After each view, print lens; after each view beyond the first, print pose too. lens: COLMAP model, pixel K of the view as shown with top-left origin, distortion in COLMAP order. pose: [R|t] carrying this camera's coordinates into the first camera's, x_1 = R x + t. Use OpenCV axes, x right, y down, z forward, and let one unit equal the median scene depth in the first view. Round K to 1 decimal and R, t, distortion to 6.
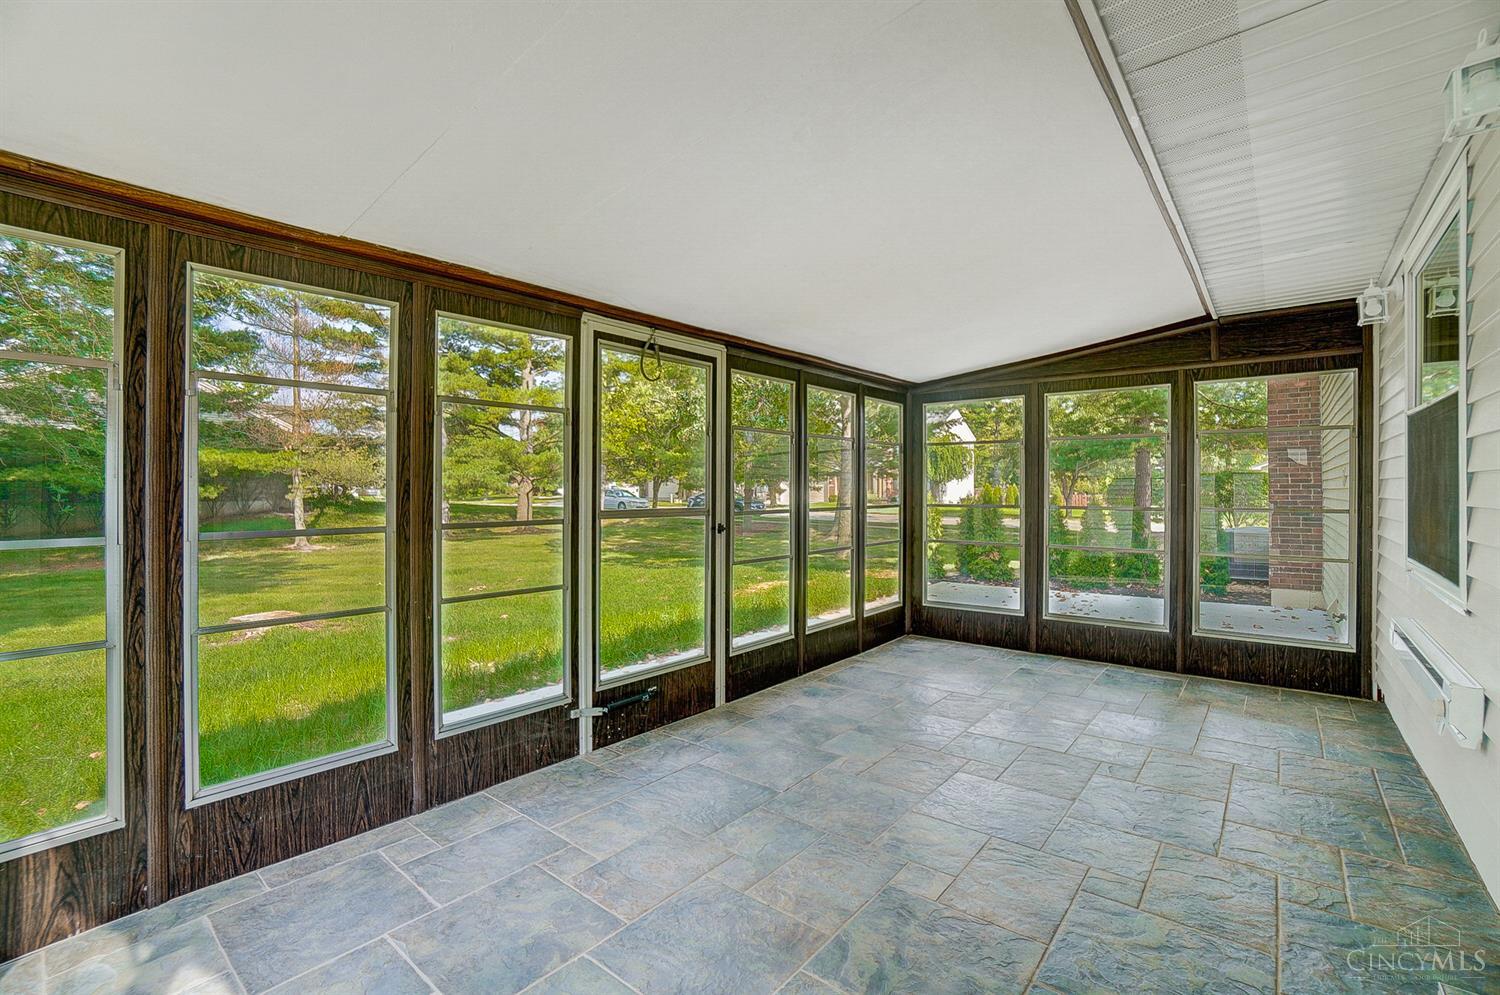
lens RADIAL K [[666.1, 0, 737.7], [0, 666.1, 492.3], [0, 0, 1]] dist [-0.002237, -0.002297]
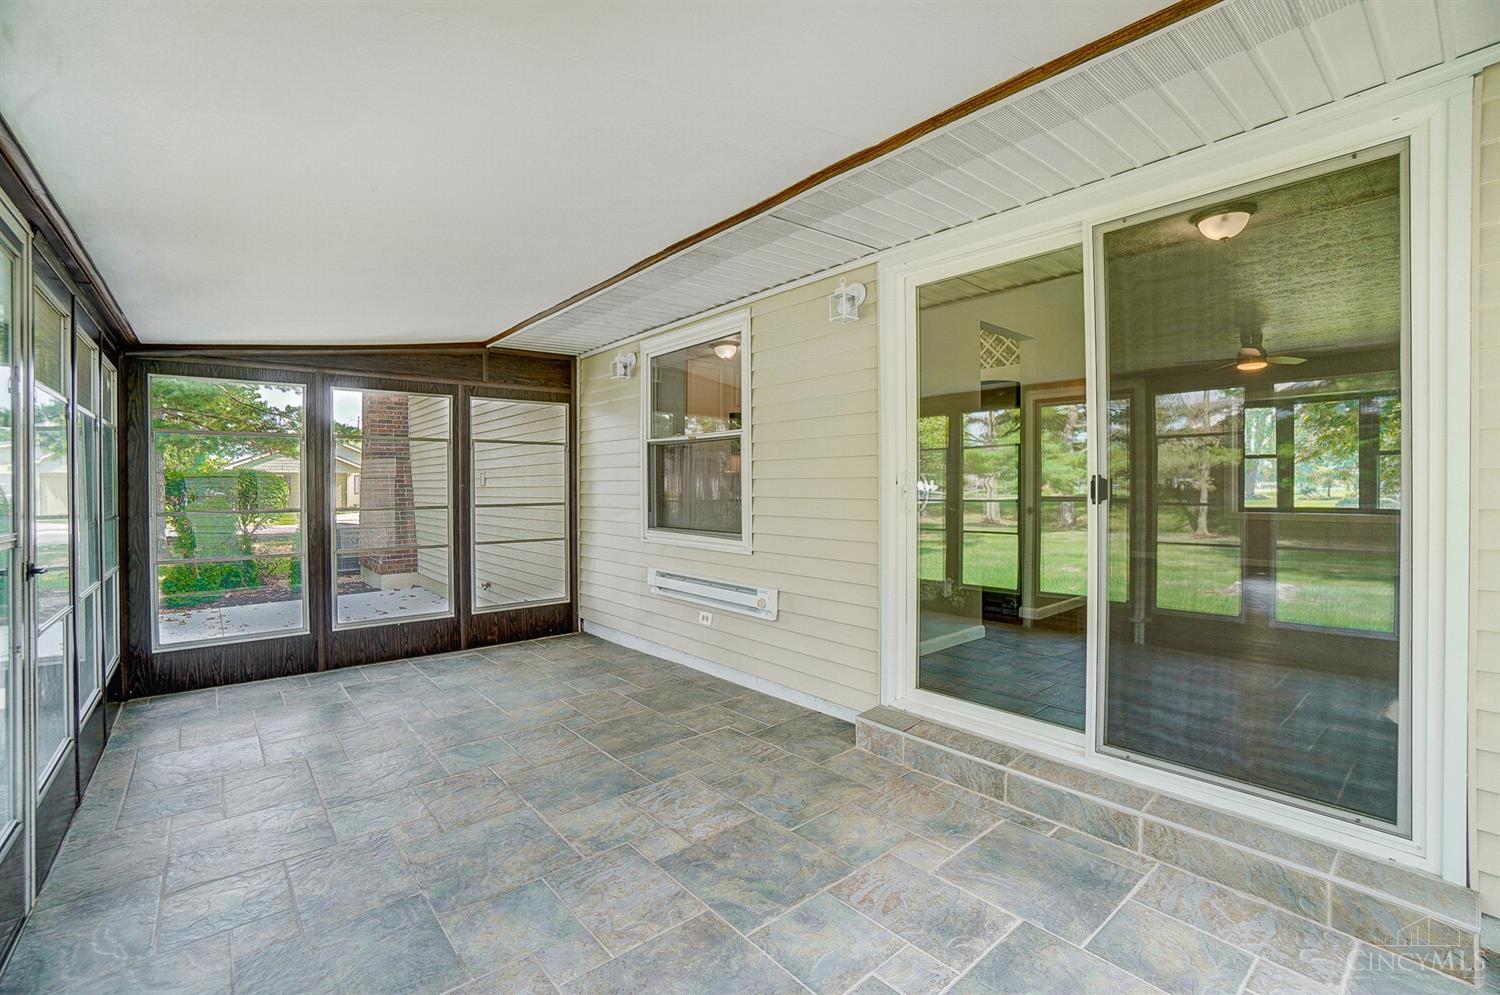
lens RADIAL K [[666.1, 0, 737.9], [0, 666.1, 489.1], [0, 0, 1]] dist [-0.002237, -0.002297]
pose [[0.219122, -0.009514, 0.975651, -0.354288], [0.014858, 0.999869, 0.006413, -0.004693], [-0.975584, 0.013091, 0.219235, 0.286144]]
